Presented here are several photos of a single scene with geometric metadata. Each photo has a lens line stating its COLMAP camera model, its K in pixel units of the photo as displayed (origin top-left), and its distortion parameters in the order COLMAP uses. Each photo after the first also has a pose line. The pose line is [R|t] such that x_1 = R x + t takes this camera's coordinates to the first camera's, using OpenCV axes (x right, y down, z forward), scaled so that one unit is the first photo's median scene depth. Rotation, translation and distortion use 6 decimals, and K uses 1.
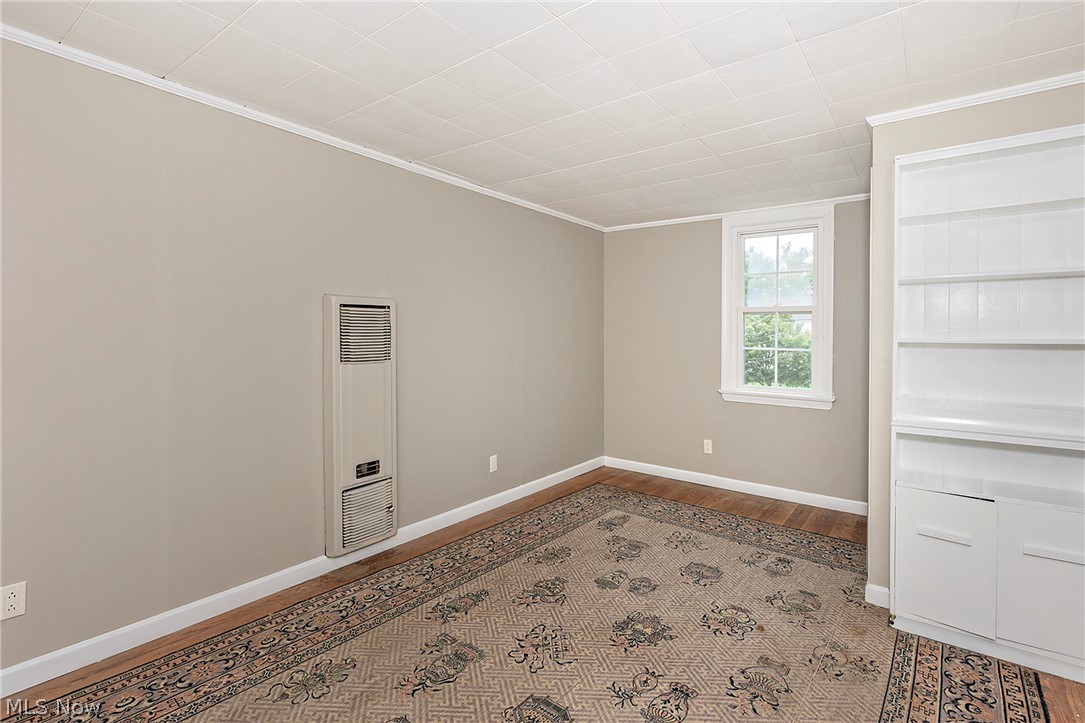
lens RADIAL K [[499.4, 0, 572.3], [0, 499.4, 333.8], [0, 0, 1]] dist [-0.000323, -0.000629]
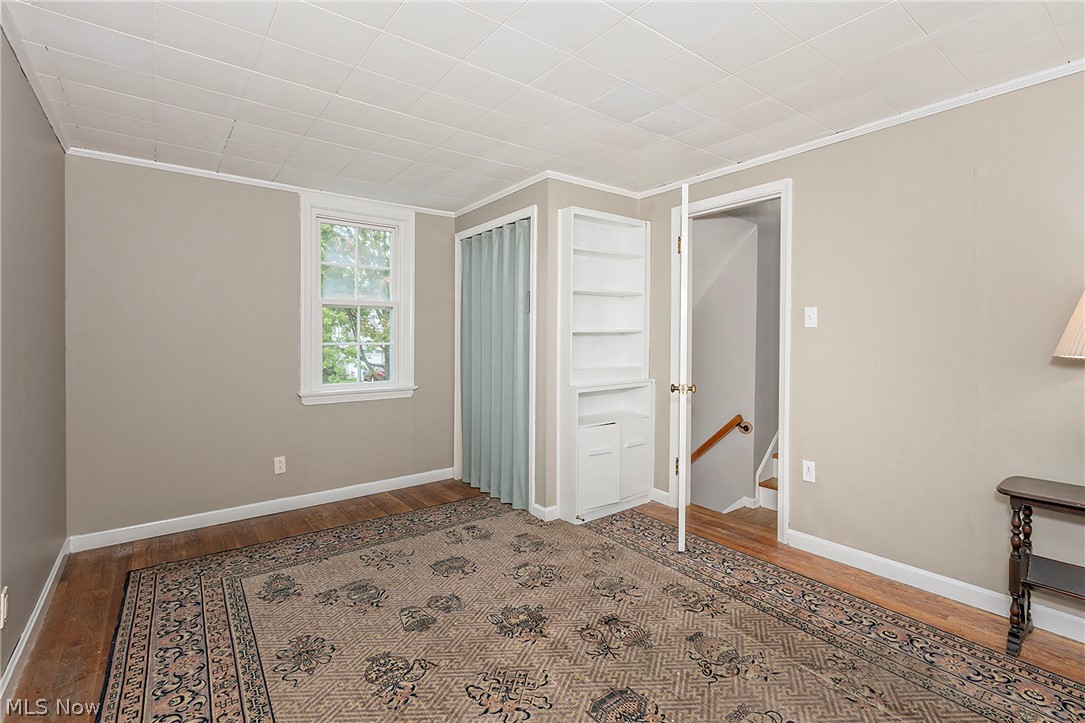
lens RADIAL K [[499.4, 0, 570.9], [0, 499.4, 338.3], [0, 0, 1]] dist [-0.000323, -0.000629]
pose [[0.251762, -0.014229, 0.967684, -0.488771], [0.002036, 0.999897, 0.014173, 0.007052], [-0.967787, -0.001598, 0.251766, 0.396941]]
